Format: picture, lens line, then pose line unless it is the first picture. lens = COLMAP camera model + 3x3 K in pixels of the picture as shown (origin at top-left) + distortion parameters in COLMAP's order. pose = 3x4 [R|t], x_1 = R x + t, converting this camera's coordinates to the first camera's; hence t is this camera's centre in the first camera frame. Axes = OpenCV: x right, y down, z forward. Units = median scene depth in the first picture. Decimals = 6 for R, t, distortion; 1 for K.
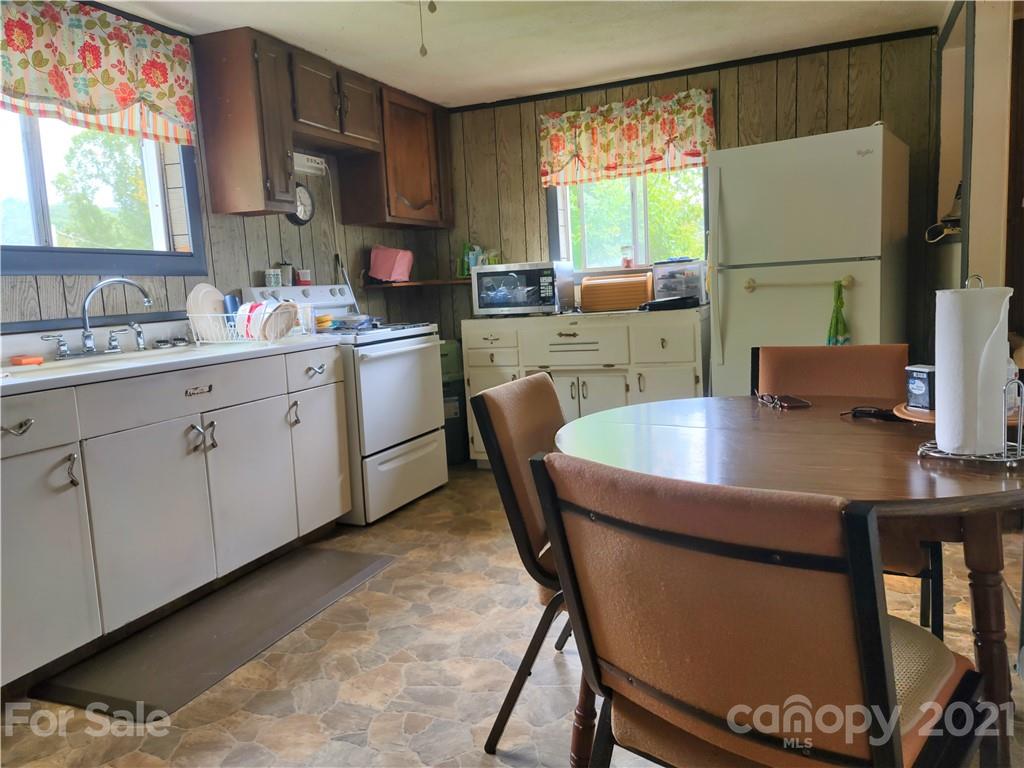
lens RADIAL K [[752.1, 0, 517.1], [0, 752.1, 377.5], [0, 0, 1]] dist [0.042528, -0.022718]
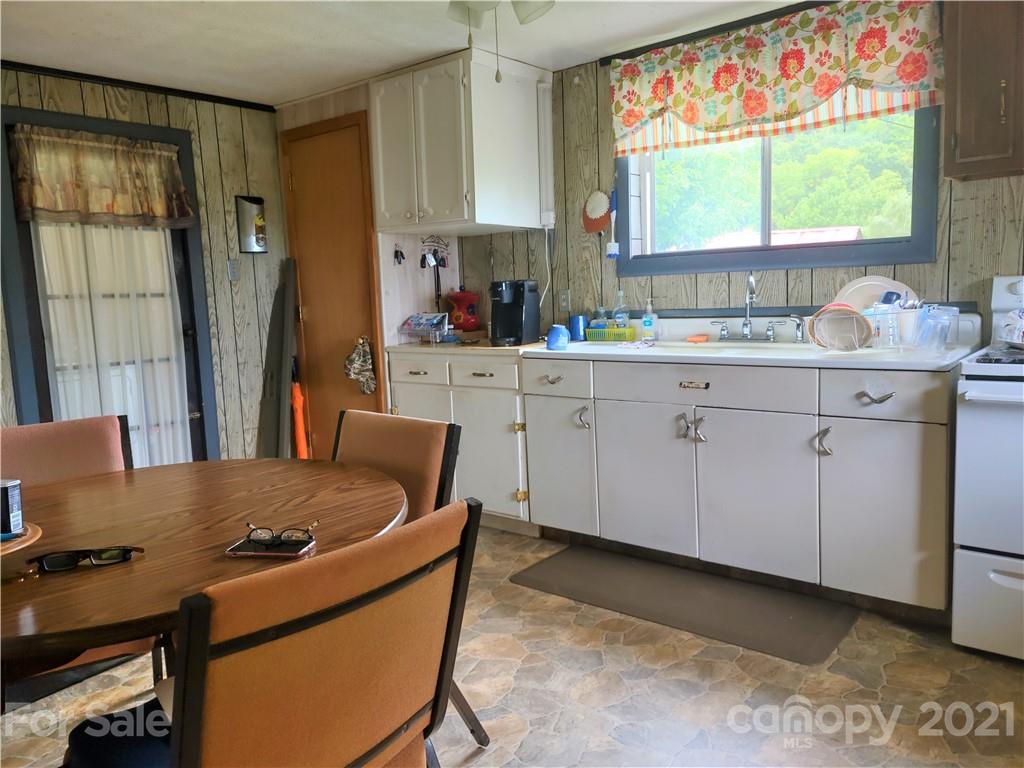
lens RADIAL K [[752.1, 0, 509.3], [0, 752.1, 381.2], [0, 0, 1]] dist [0.042528, -0.022718]
pose [[-0.281618, 0.179548, -0.942578, 0.635832], [-0.064452, 0.976578, 0.205282, -0.182796], [0.957360, 0.118562, -0.263449, 0.967852]]
